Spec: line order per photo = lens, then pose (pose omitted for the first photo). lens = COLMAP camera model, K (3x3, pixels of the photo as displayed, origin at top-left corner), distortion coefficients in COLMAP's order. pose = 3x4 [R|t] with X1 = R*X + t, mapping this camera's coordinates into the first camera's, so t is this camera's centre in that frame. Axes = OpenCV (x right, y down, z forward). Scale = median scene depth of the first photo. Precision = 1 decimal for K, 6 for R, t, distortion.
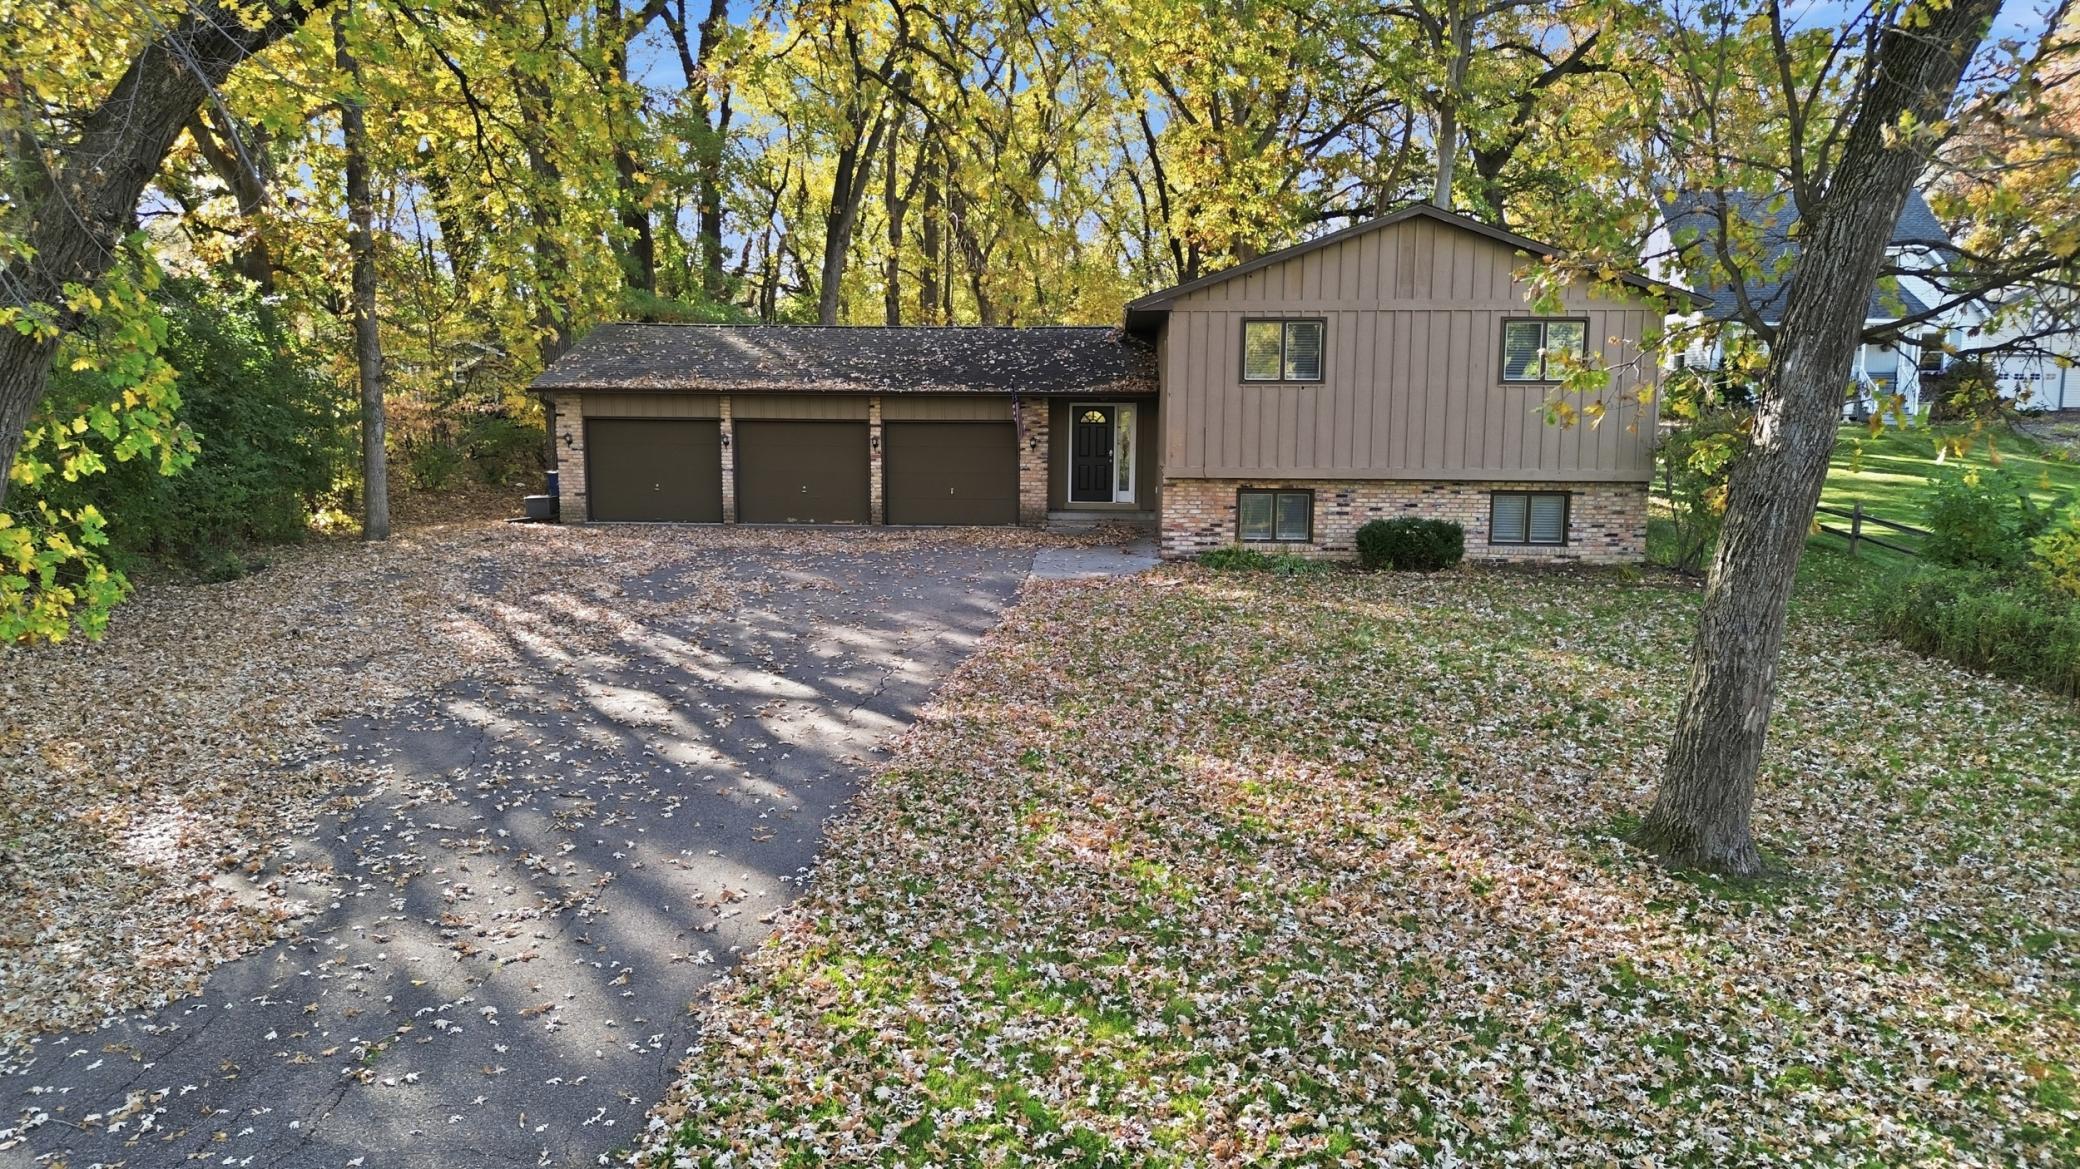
lens RADIAL K [[1467.1, 0, 1040.0], [0, 1467.1, 584.5], [0, 0, 1]] dist [0.179020, -0.426432]
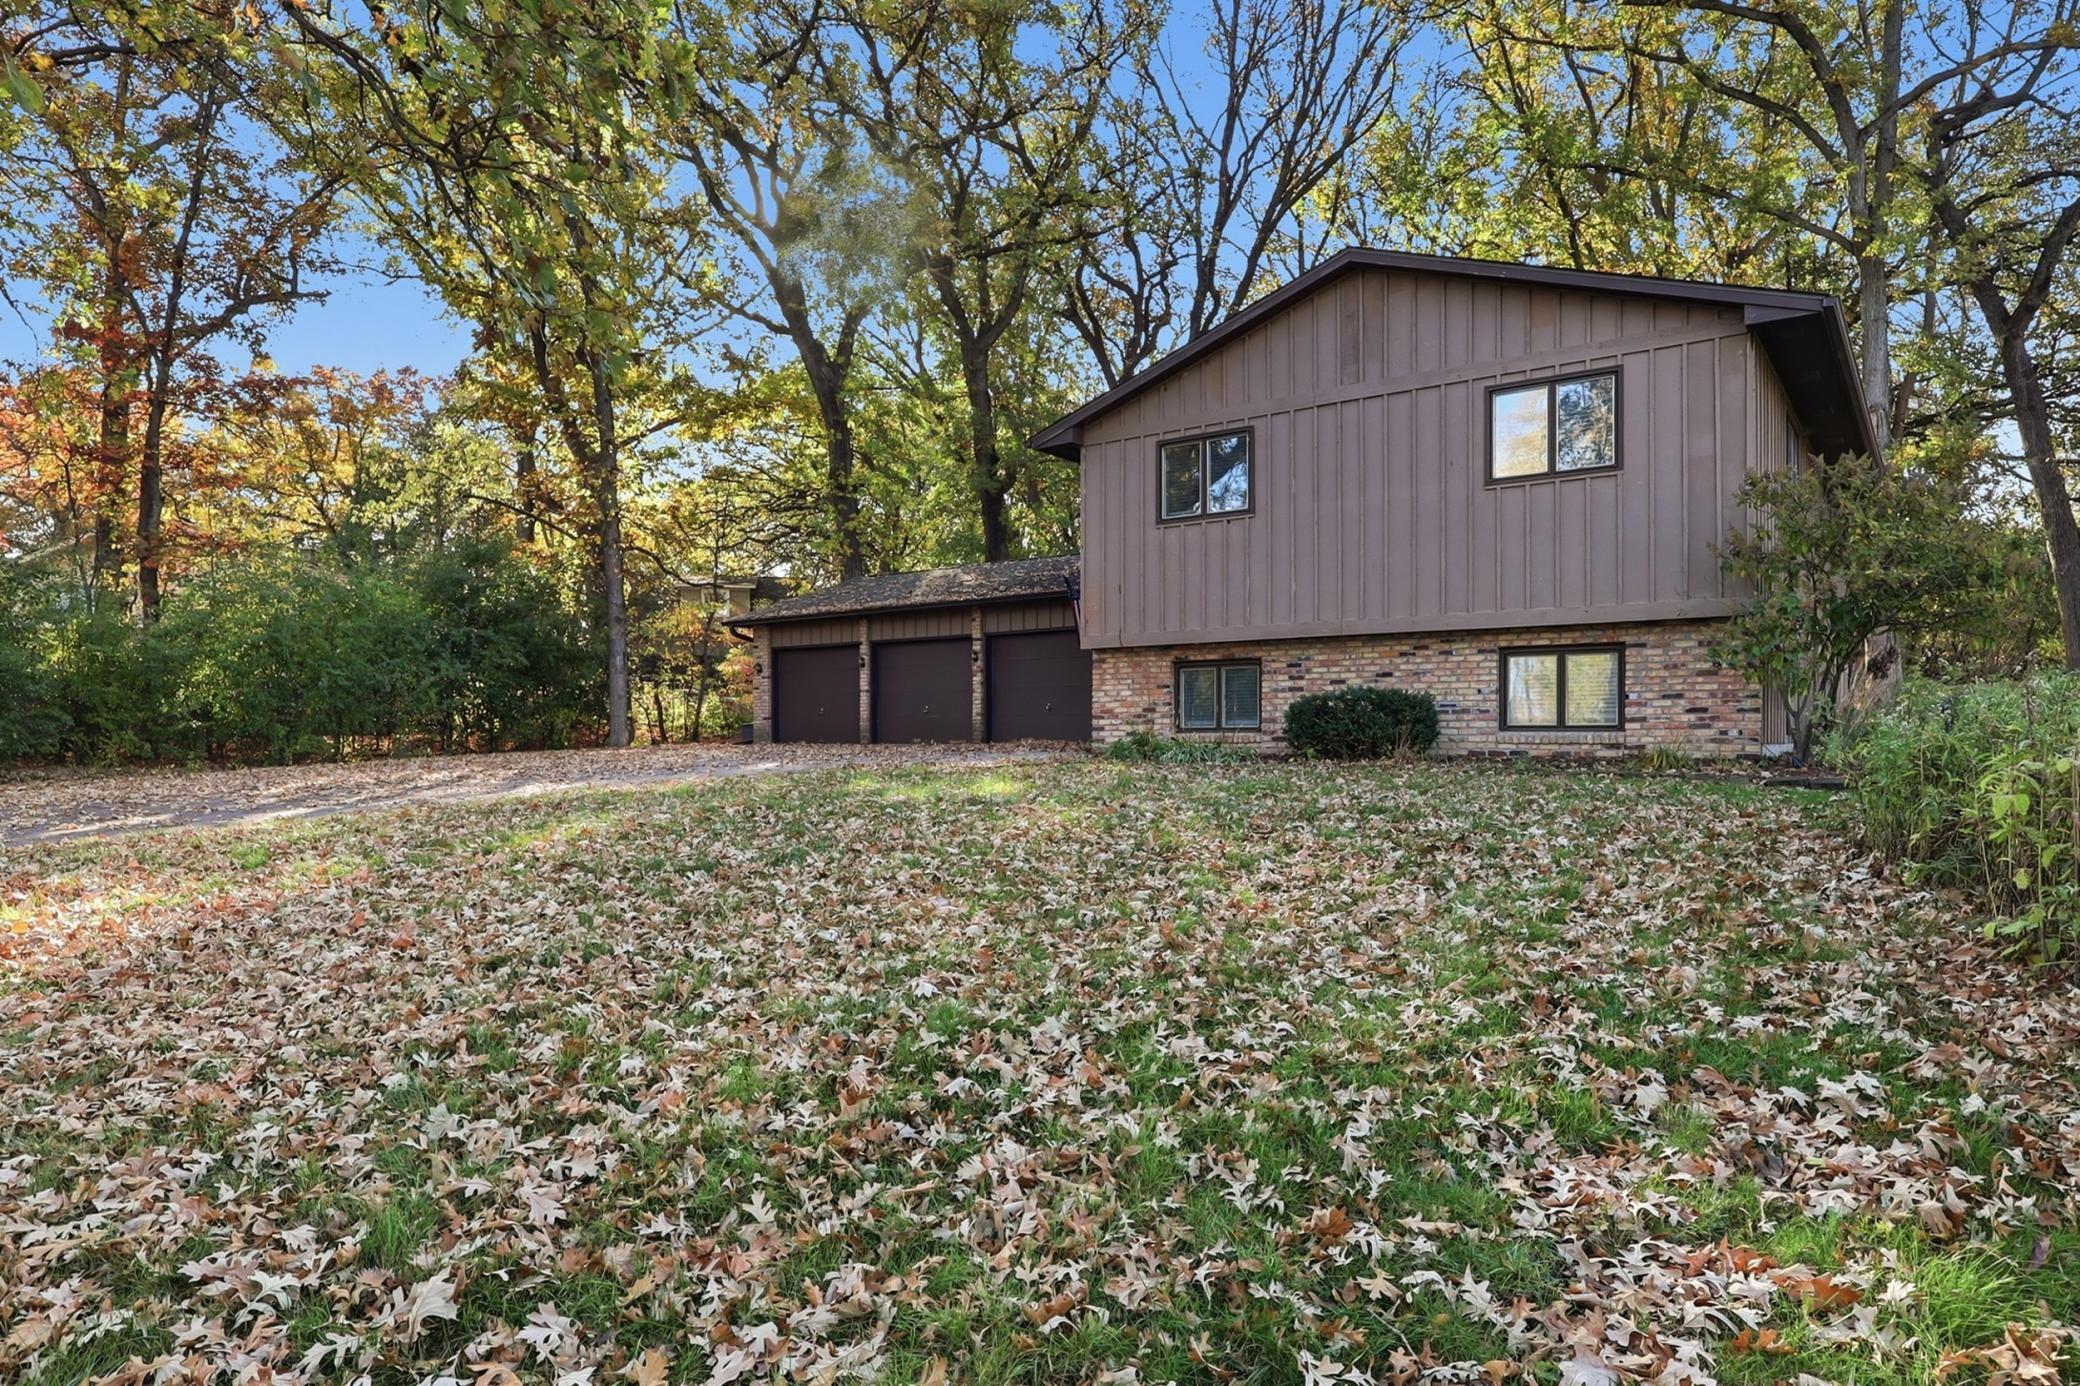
lens RADIAL K [[1250.8, 0, 1045.9], [0, 1250.8, 728.8], [0, 0, 1]] dist [0.023372, -0.000039]
pose [[0.836966, -0.012172, -0.547120, 0.420679], [-0.064656, 0.990551, -0.120946, 0.051177], [0.543423, 0.136602, 0.828270, 0.410582]]
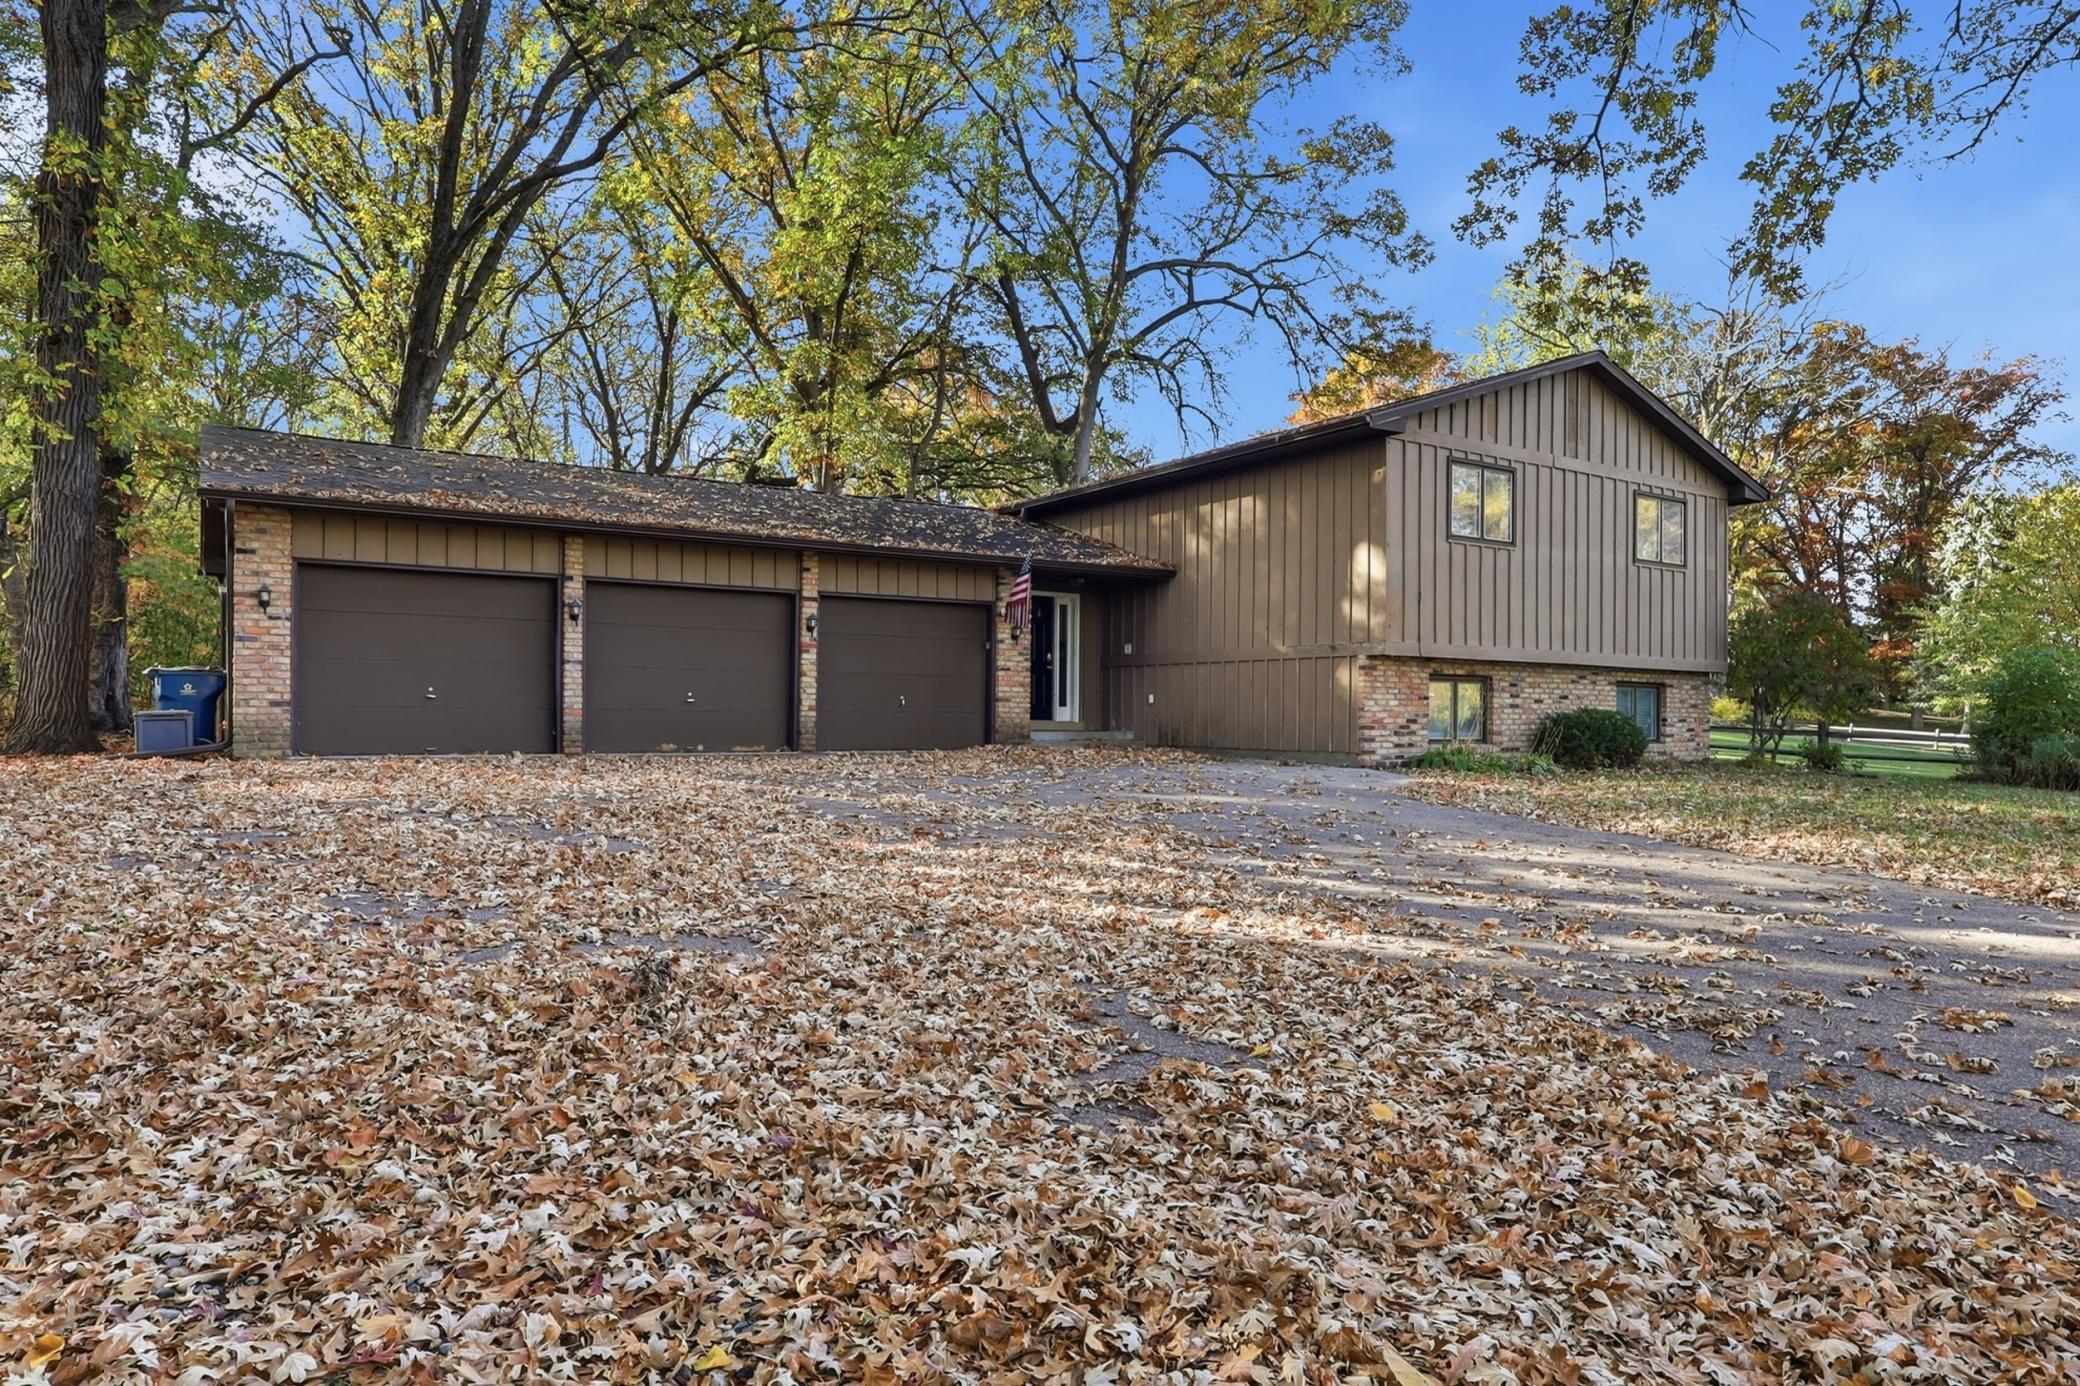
lens RADIAL K [[1291.5, 0, 1040.0], [0, 1291.5, 693.0], [0, 0, 1]] dist [-0.025709, 0.052021]
pose [[0.806709, 0.012344, 0.590821, -0.419352], [0.073037, 0.990034, -0.120411, 0.011595], [-0.586419, 0.140289, 0.797767, 0.556231]]
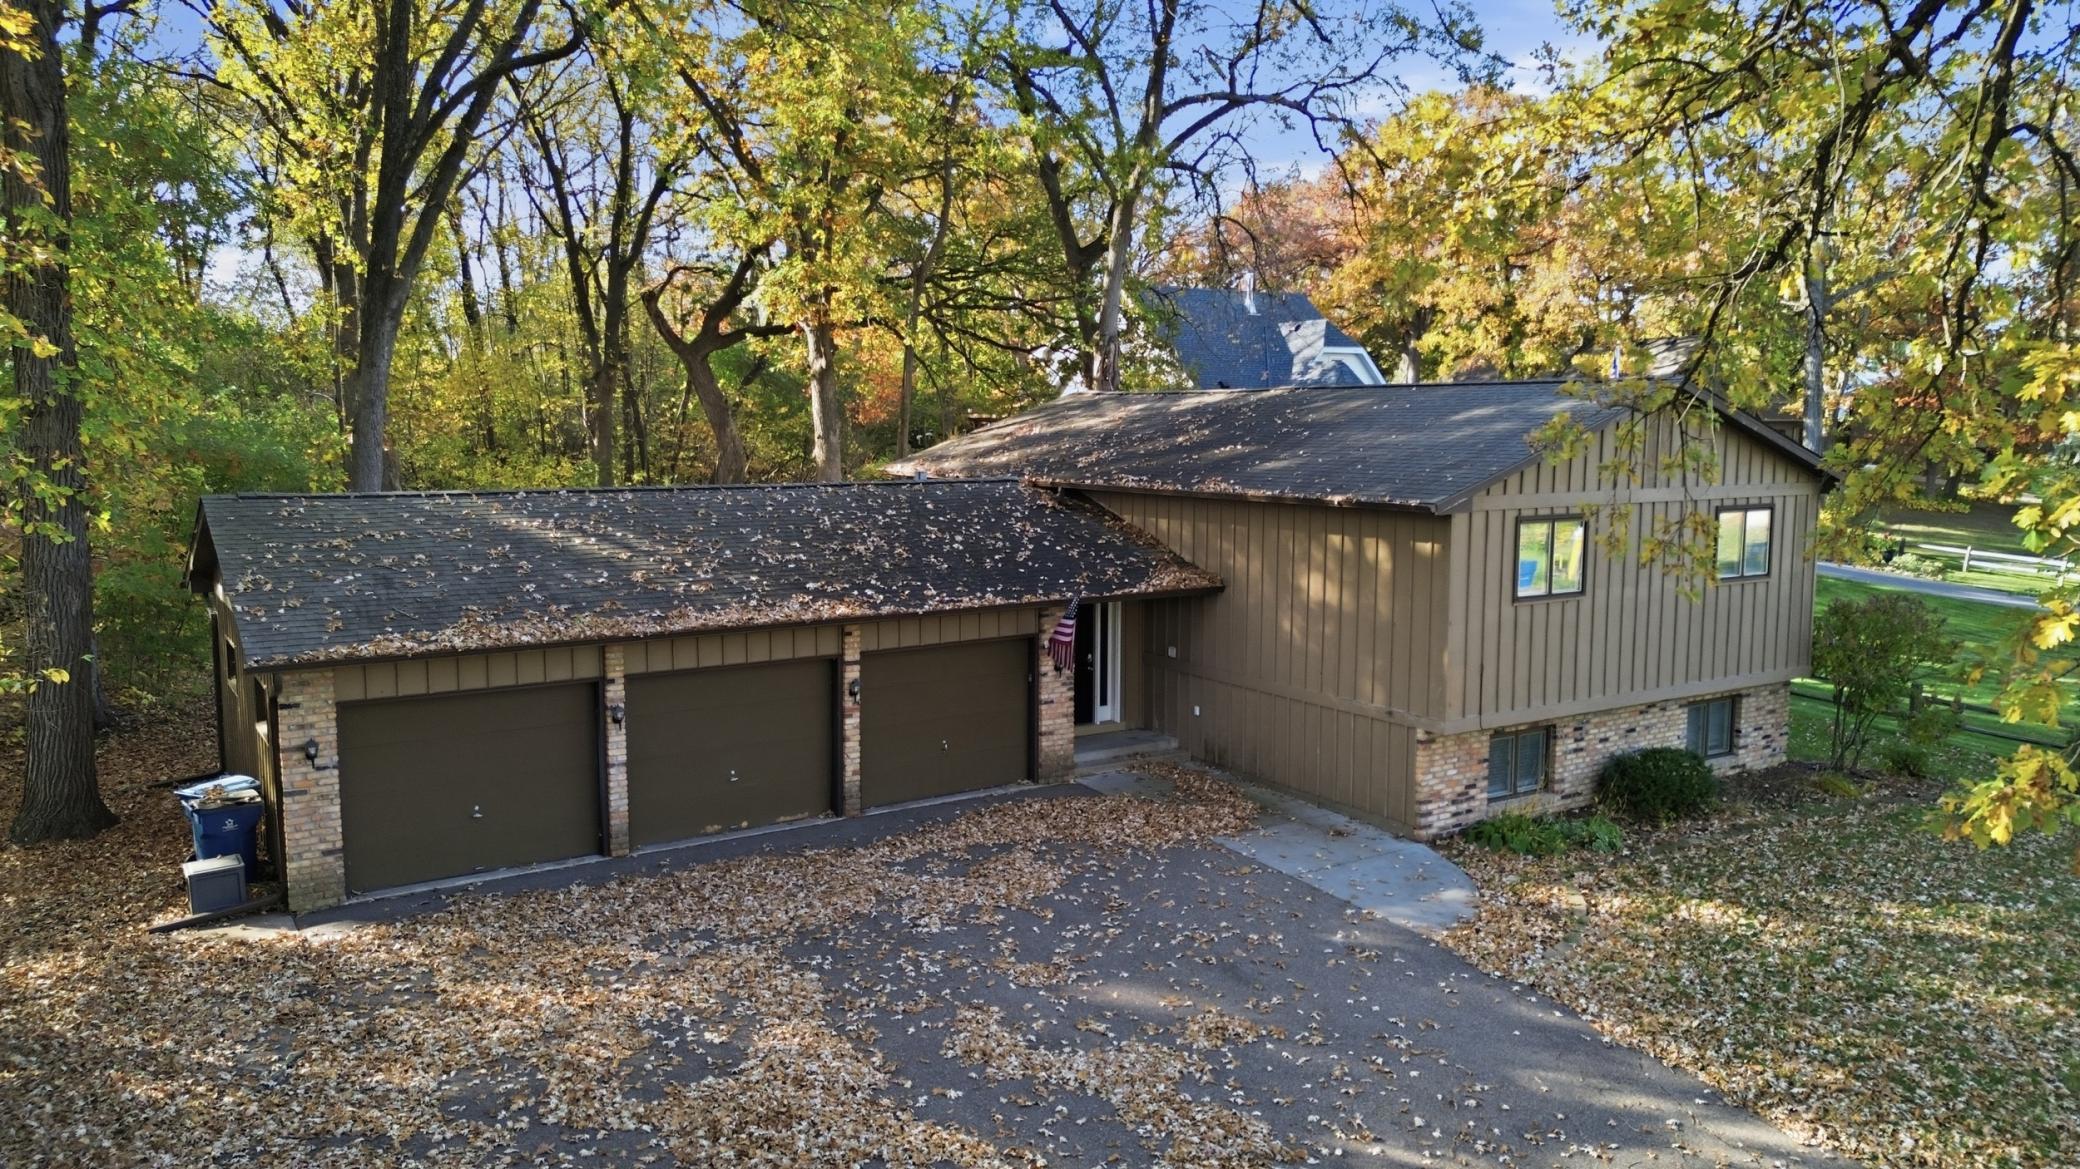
lens RADIAL K [[1470.0, 0, 1042.1], [0, 1470.0, 557.9], [0, 0, 1]] dist [0.076123, -0.076851]
pose [[0.805309, -0.061898, 0.589615, -0.476096], [0.076805, 0.997046, -0.000232, -0.167018], [-0.587859, 0.045472, 0.807684, 0.497223]]
